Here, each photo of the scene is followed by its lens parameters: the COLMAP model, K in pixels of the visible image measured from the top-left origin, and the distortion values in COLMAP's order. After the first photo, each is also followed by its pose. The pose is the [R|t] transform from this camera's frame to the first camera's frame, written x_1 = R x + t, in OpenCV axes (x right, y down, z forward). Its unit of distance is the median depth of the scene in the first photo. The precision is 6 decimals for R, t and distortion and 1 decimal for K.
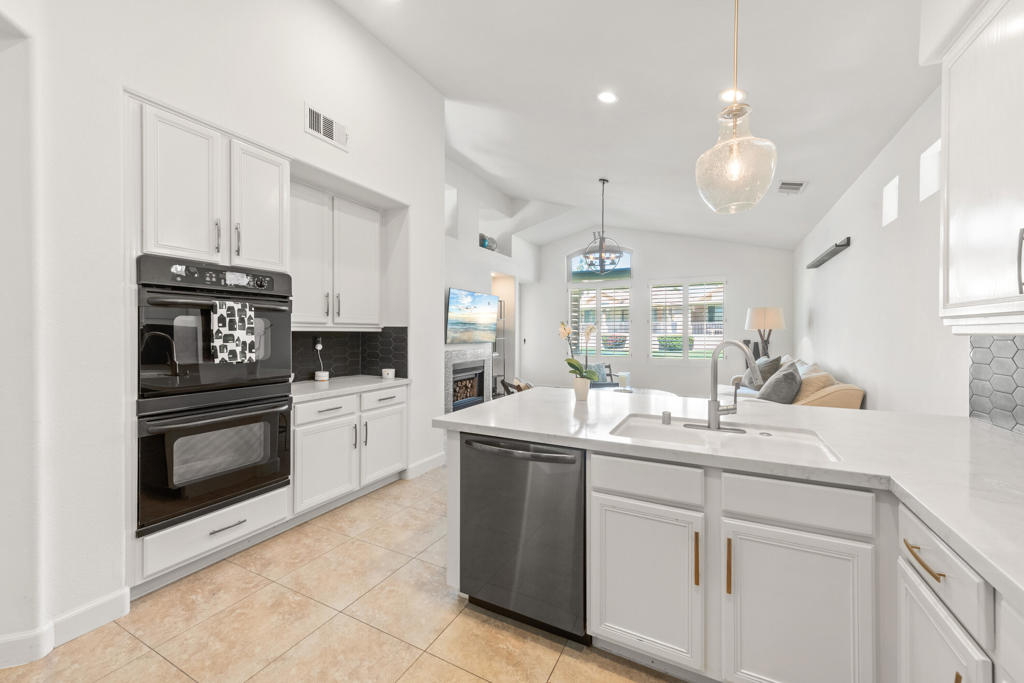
lens RADIAL K [[402.6, 0, 510.9], [0, 402.6, 338.3], [0, 0, 1]] dist [0.010620, -0.000405]
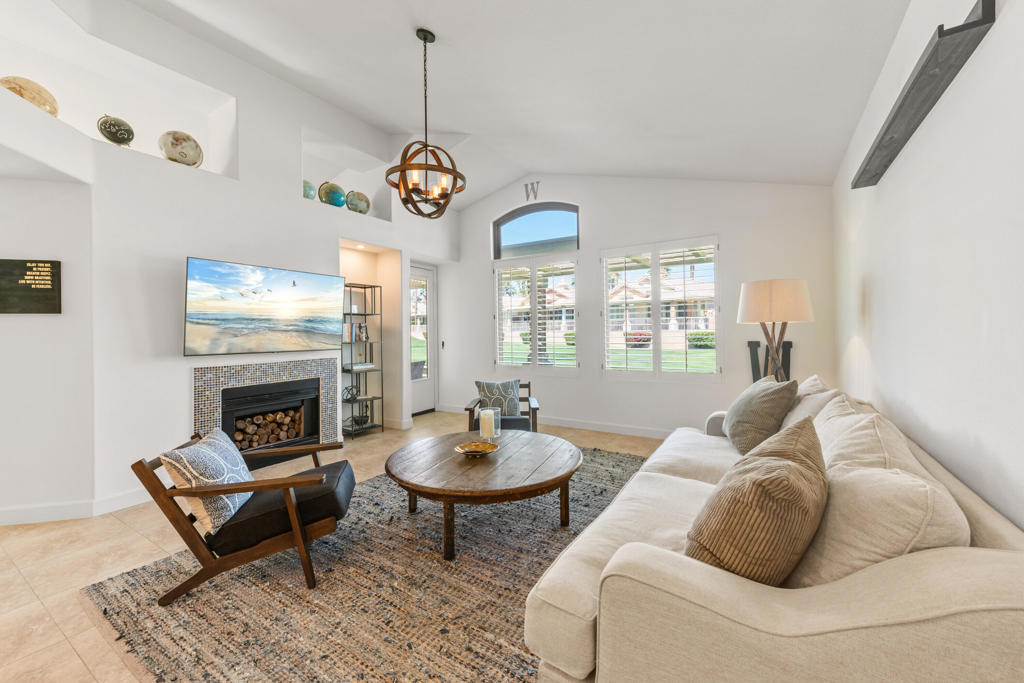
lens RADIAL K [[402.6, 0, 515.8], [0, 402.6, 331.1], [0, 0, 1]] dist [0.010620, -0.000405]
pose [[0.996434, -0.013873, -0.083224, 0.385580], [0.012655, 0.999805, -0.015145, -0.008253], [0.083418, 0.014038, 0.996416, 0.511312]]
